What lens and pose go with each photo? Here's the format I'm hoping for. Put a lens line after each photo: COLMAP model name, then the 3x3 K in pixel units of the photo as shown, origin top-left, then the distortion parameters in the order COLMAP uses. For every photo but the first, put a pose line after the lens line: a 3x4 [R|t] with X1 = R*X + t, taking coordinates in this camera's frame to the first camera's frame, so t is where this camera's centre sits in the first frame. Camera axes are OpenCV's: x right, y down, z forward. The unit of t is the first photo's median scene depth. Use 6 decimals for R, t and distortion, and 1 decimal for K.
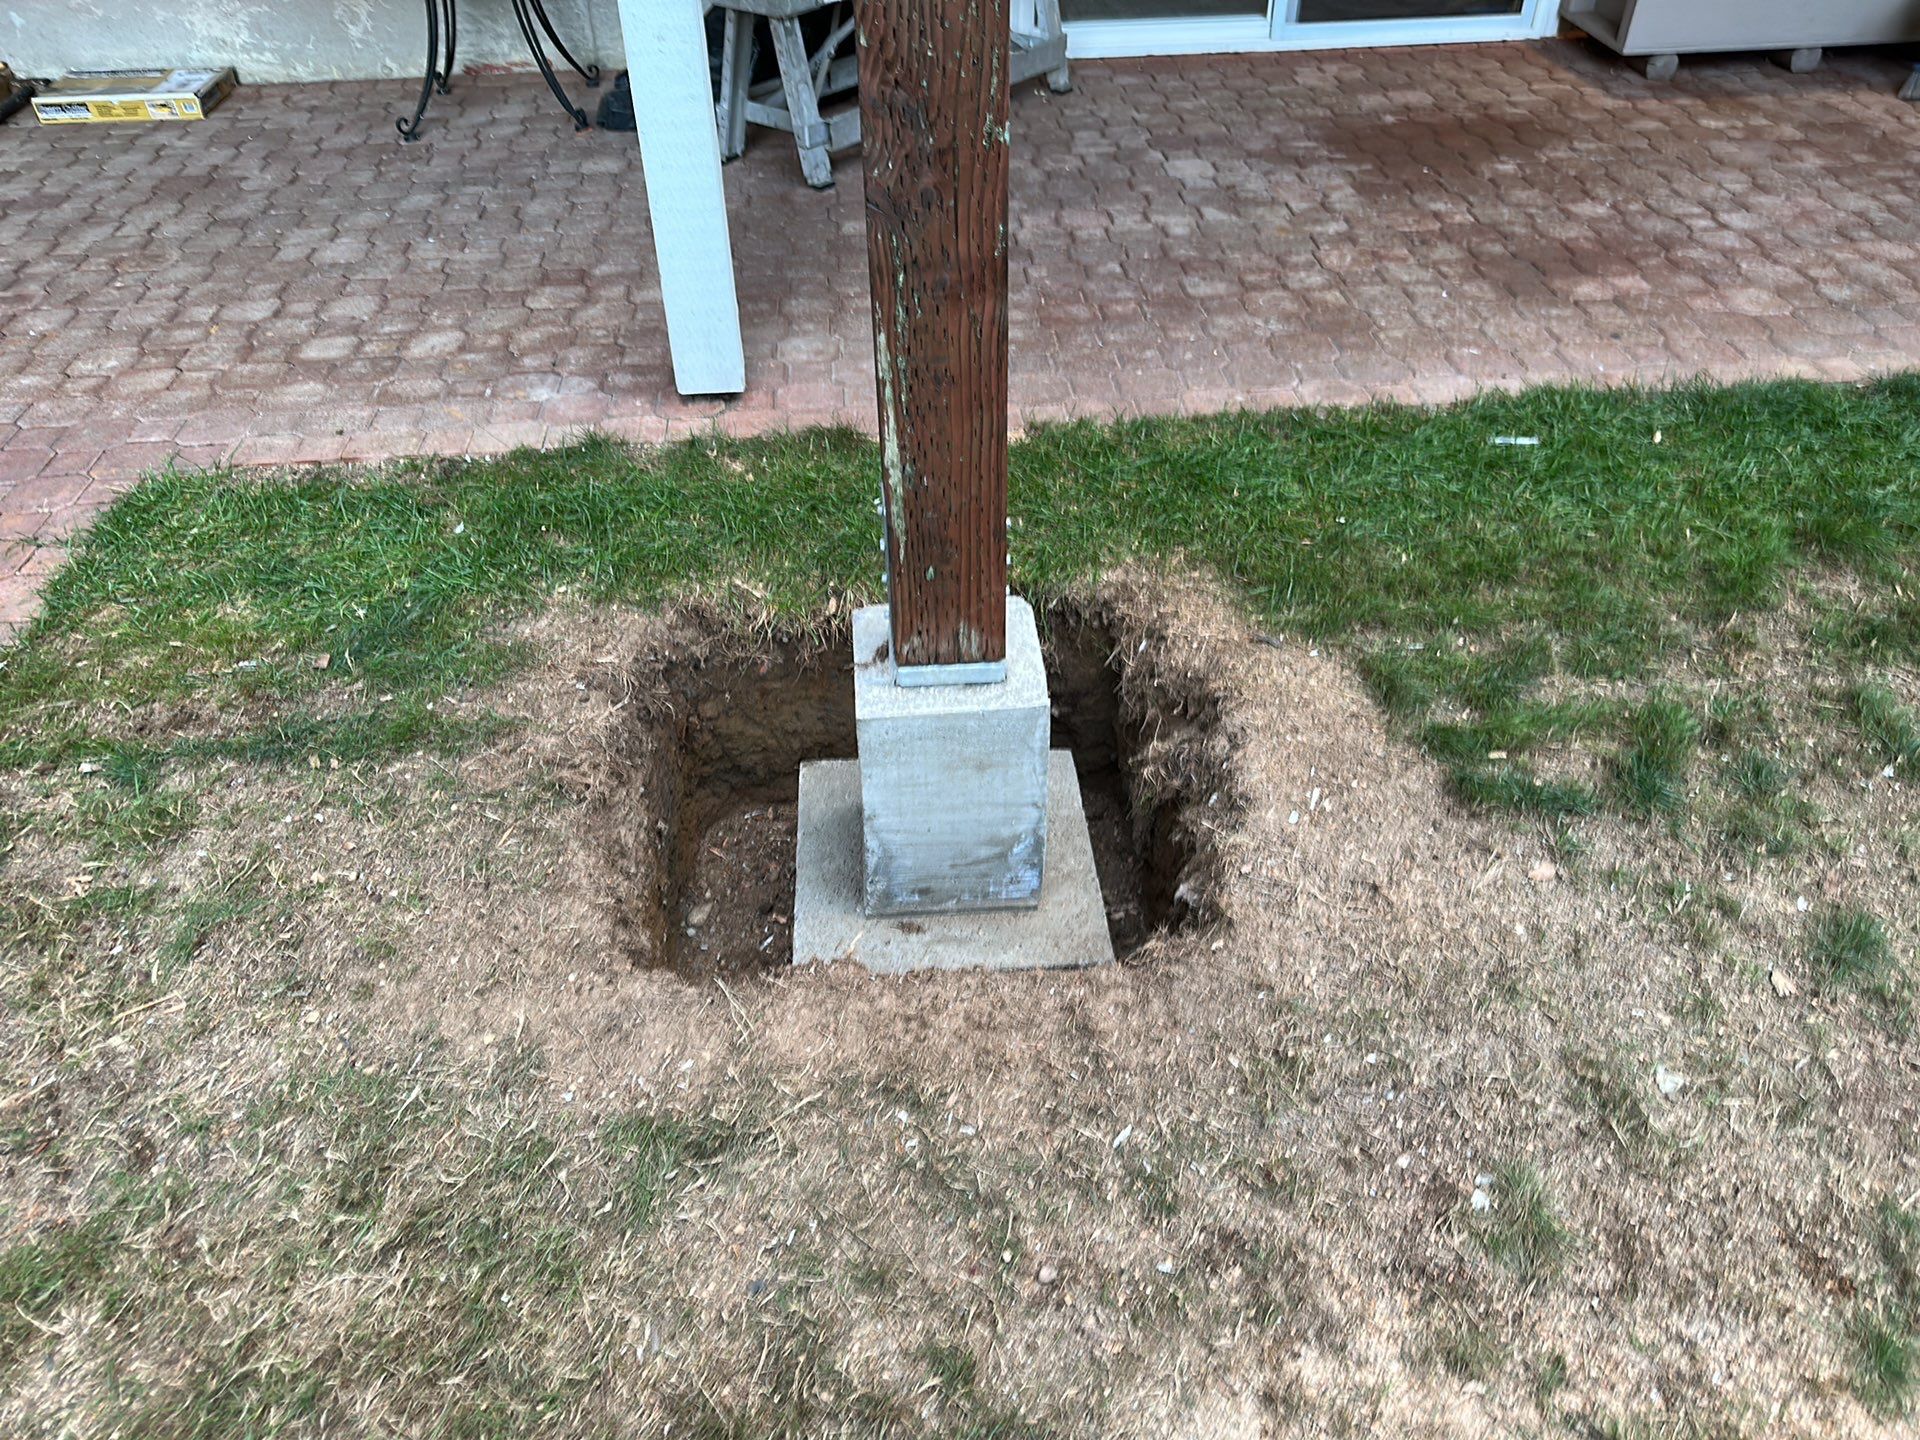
lens RADIAL K [[1356.5, 0, 993.3], [0, 1356.5, 717.5], [0, 0, 1]] dist [0.055016, -0.041581]
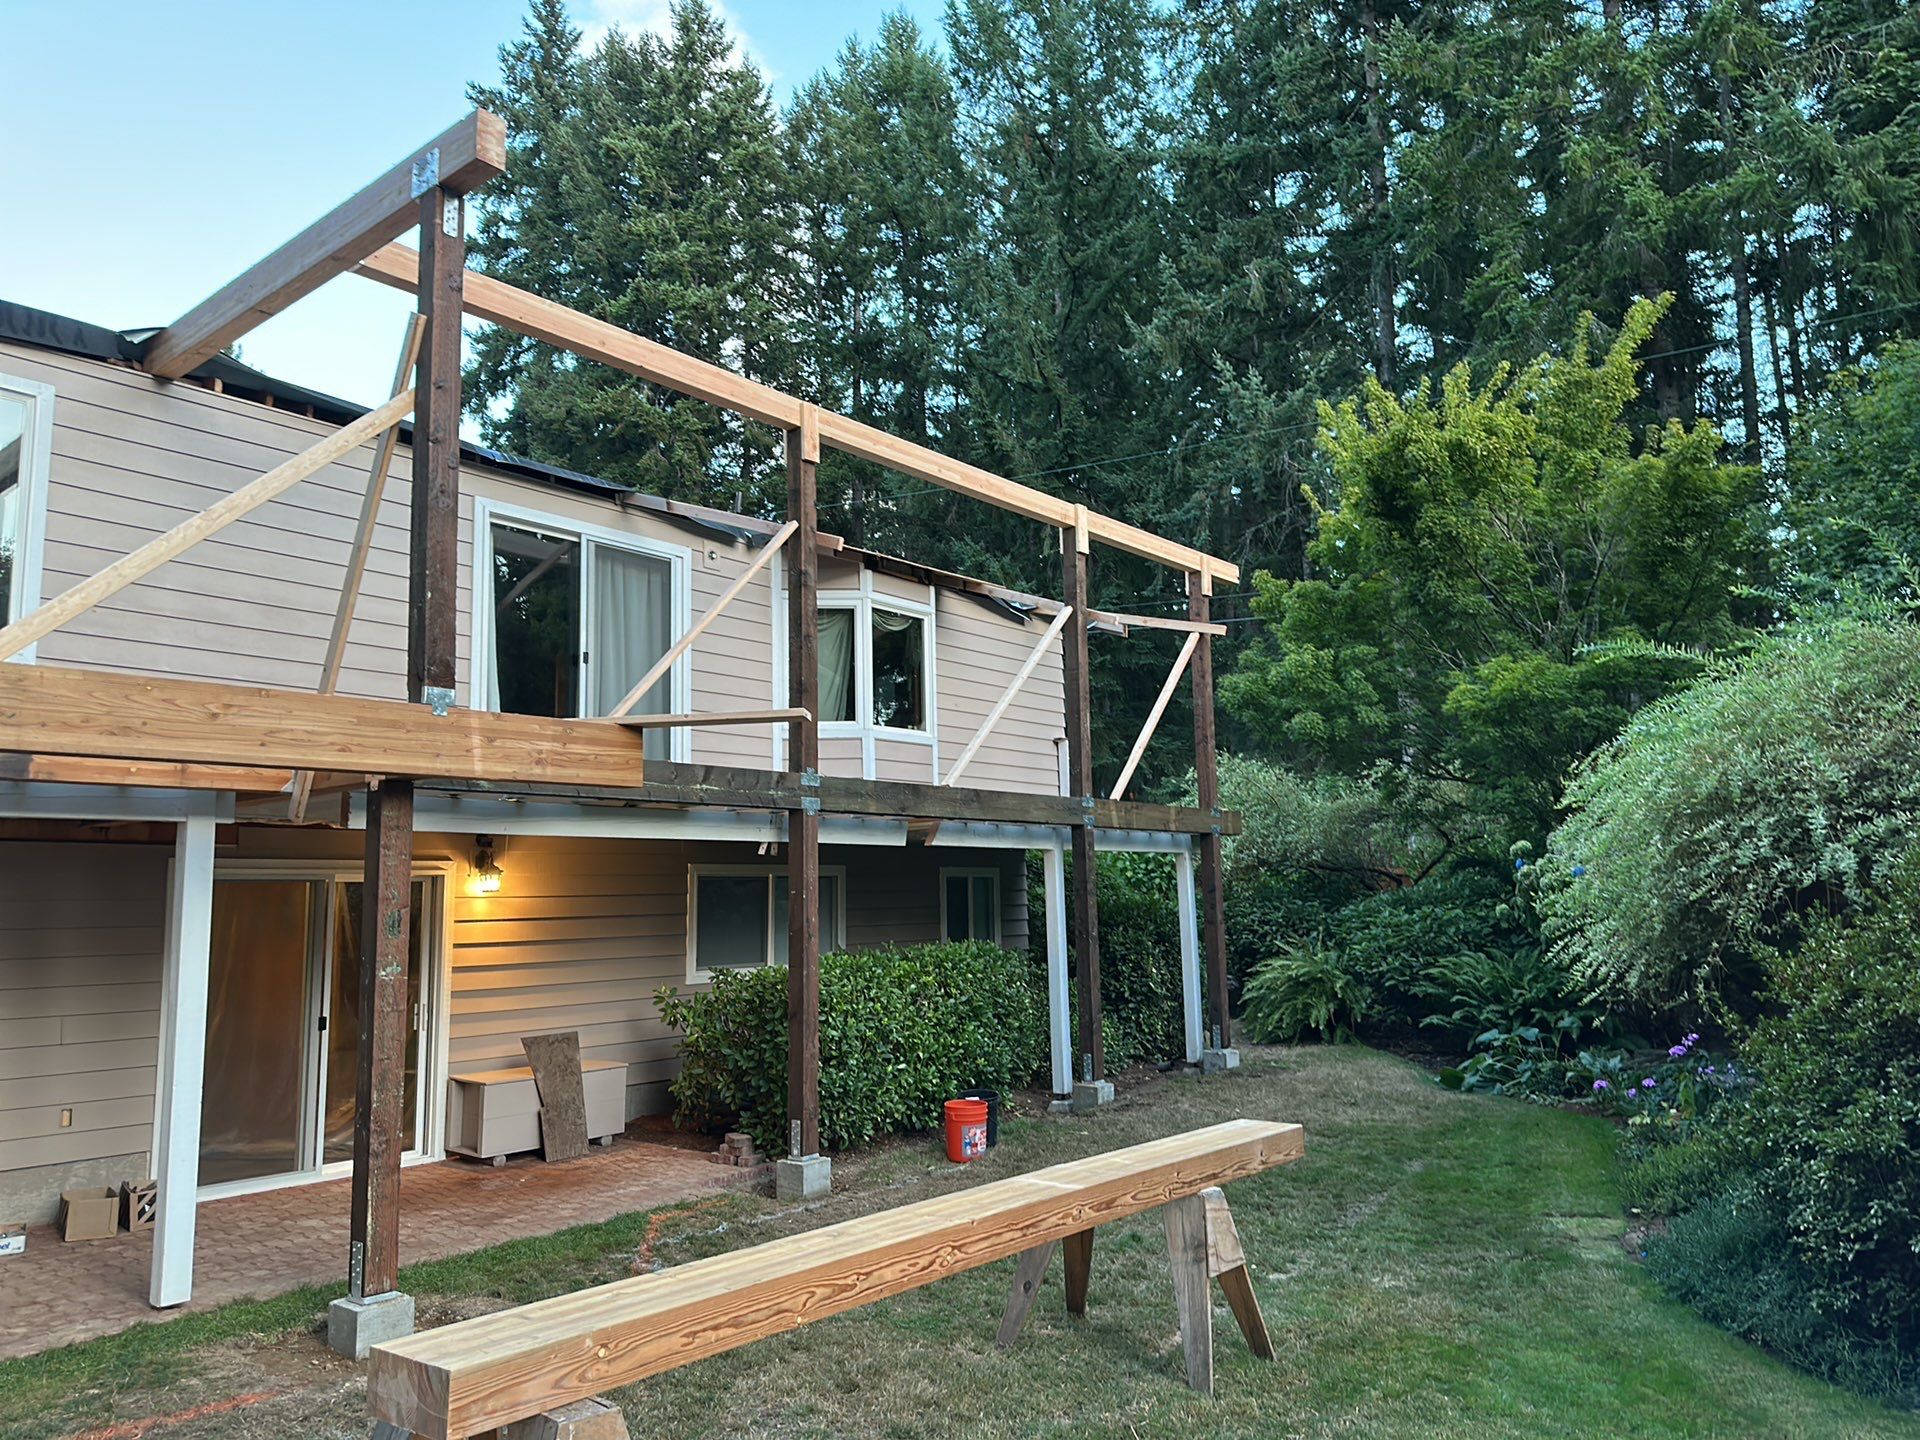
lens RADIAL K [[1356.5, 0, 993.3], [0, 1356.5, 717.5], [0, 0, 1]] dist [0.055016, -0.041581]
pose [[0.683202, 0.093498, 0.724219, -0.893073], [0.475429, 0.695818, -0.538335, 0.843596], [-0.554258, 0.712106, 0.430933, -1.273104]]
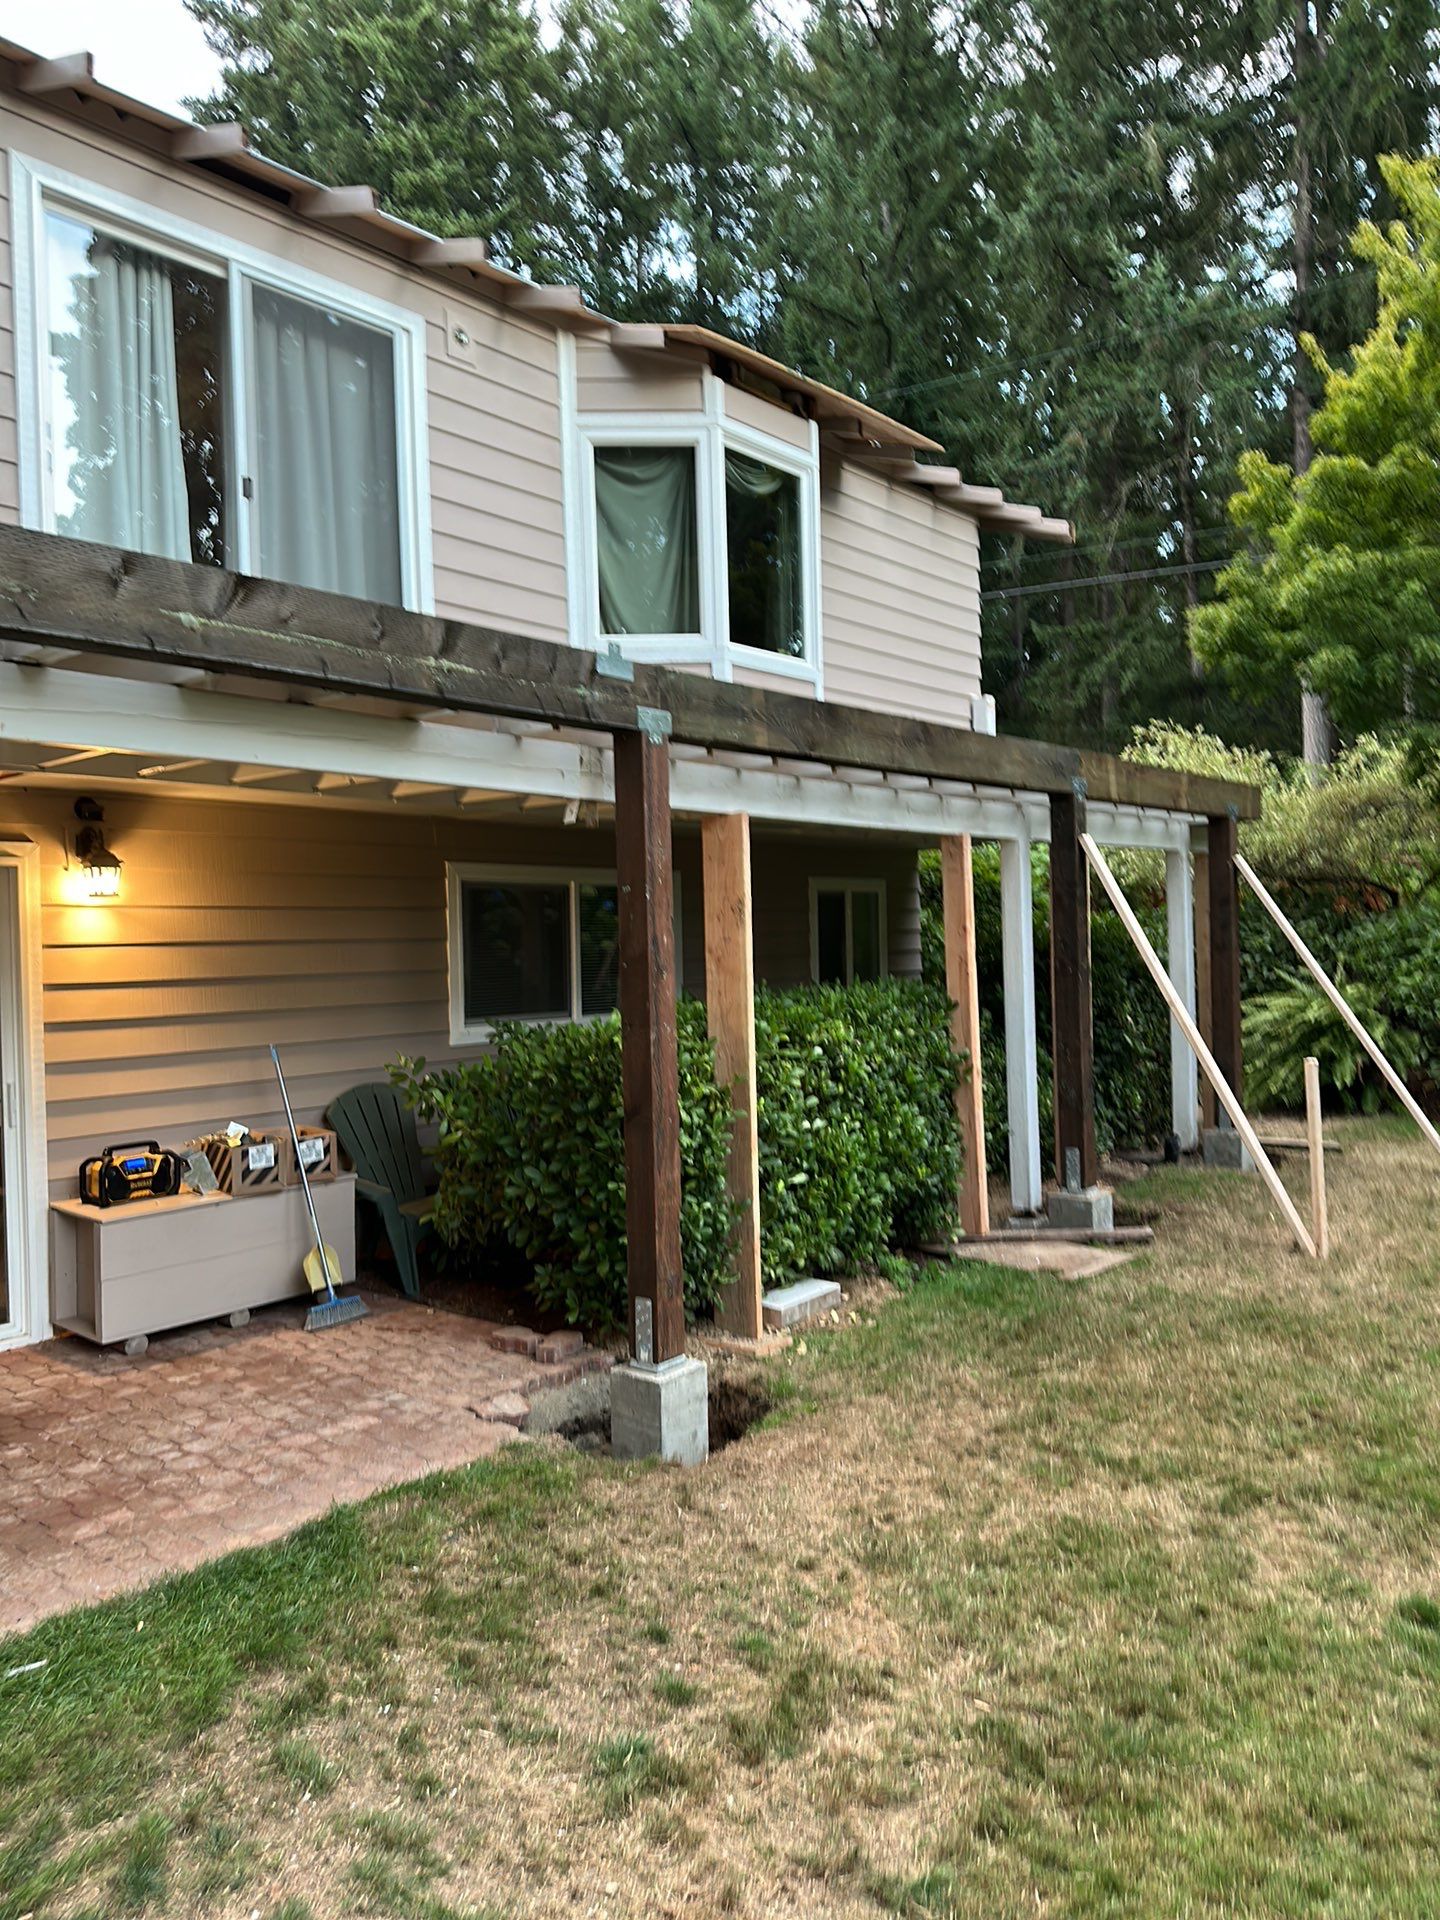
lens RADIAL K [[1339.1, 0, 720.0], [0, 1339.1, 960.0], [0, 0, 1]] dist [0.001359, -0.007385]
pose [[0.713032, -0.018756, 0.700880, -0.012399], [0.462736, 0.763598, -0.450326, 0.114373], [-0.526744, 0.645420, 0.553149, -0.336600]]
